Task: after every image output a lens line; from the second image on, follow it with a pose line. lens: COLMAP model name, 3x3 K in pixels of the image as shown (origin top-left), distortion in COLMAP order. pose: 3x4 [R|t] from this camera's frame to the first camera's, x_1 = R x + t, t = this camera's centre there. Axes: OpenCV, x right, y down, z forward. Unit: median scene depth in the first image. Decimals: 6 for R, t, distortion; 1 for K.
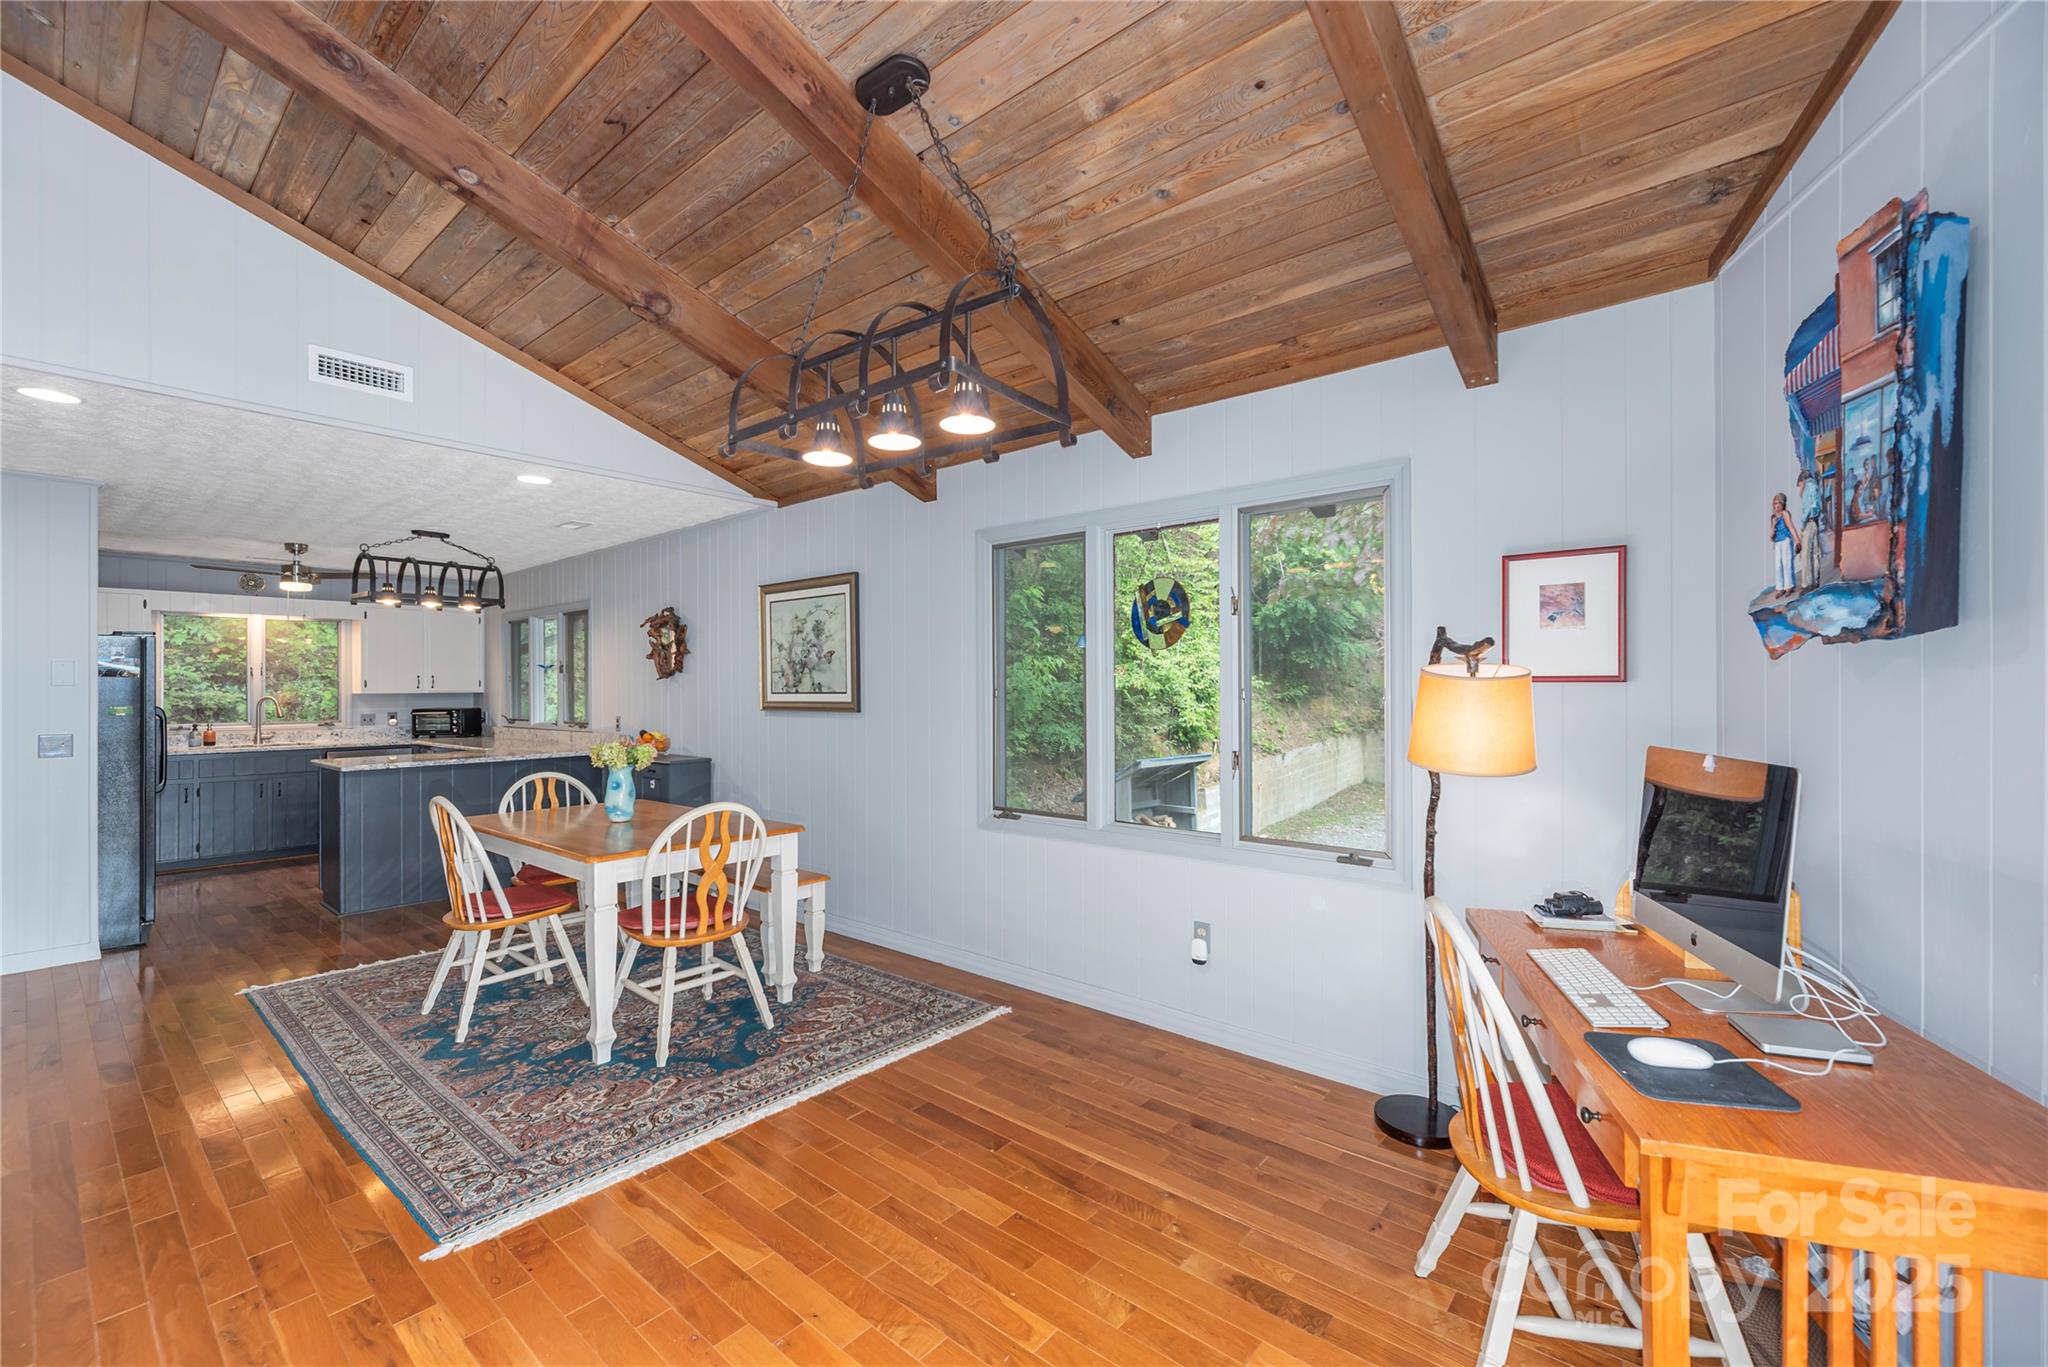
lens RADIAL K [[857.7, 0, 1013.6], [0, 857.7, 678.5], [0, 0, 1]] dist [-0.000137, 0.000432]
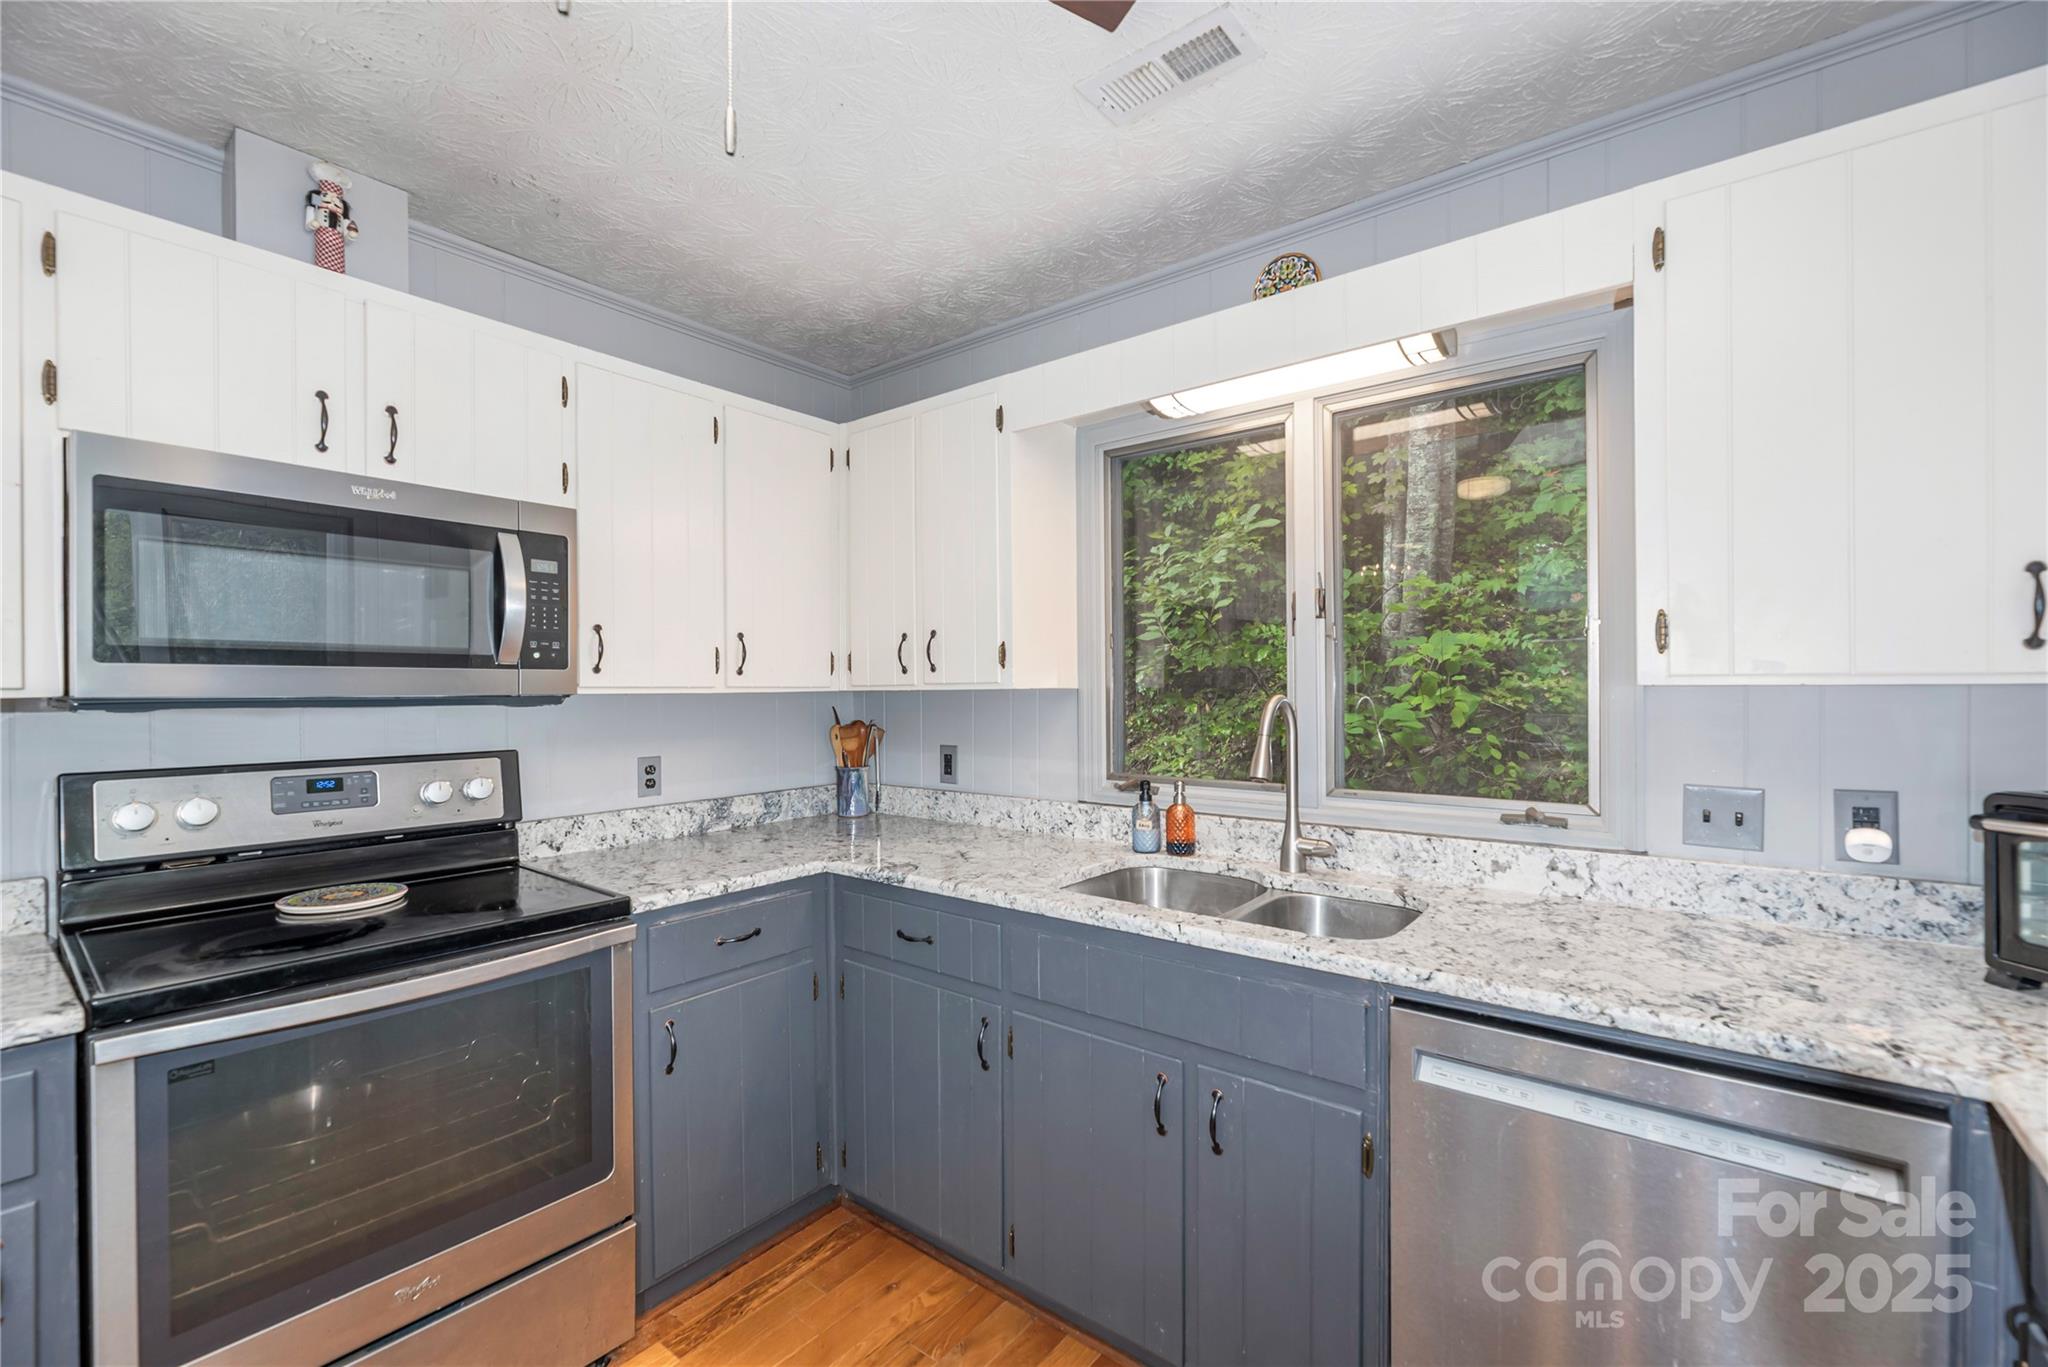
lens RADIAL K [[851.1, 0, 1015.9], [0, 851.1, 691.1], [0, 0, 1]] dist [-0.000109, 0.000087]
pose [[0.034350, -0.002256, -0.999407, -0.568325], [0.018516, 0.999827, -0.001621, 0.017615], [0.999238, -0.018449, 0.034386, 0.835613]]
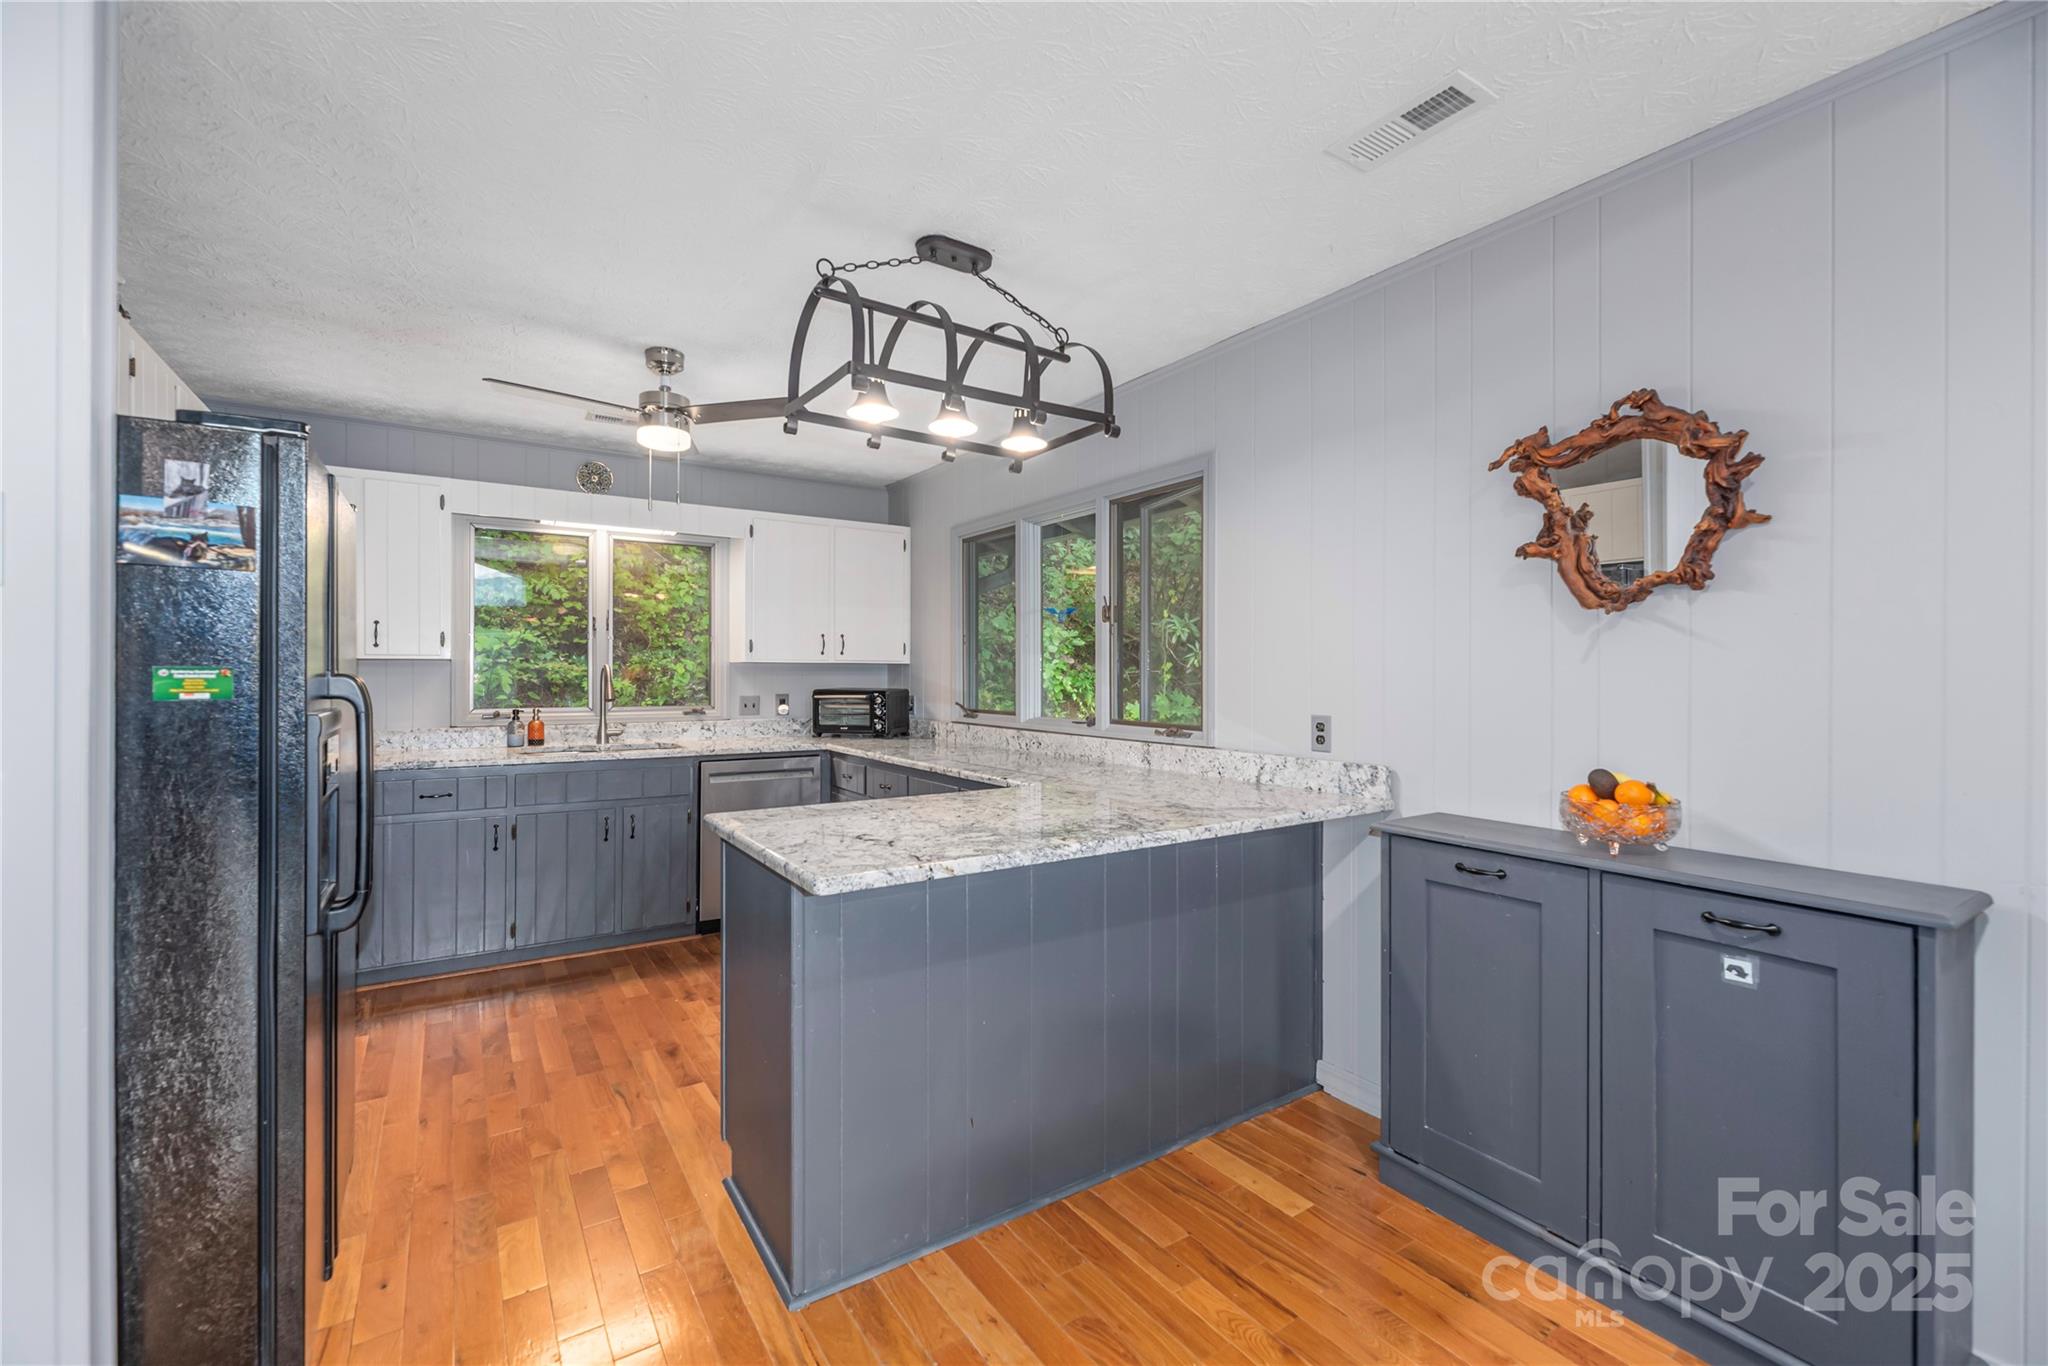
lens RADIAL K [[893.6, 0, 1017.2], [0, 893.6, 669.5], [0, 0, 1]] dist [-0.001305, -0.000079]
pose [[0.957156, 0.008780, -0.289440, -0.380605], [-0.006634, 0.999943, 0.008397, 0.015534], [0.289498, -0.006117, 0.957159, 0.437717]]
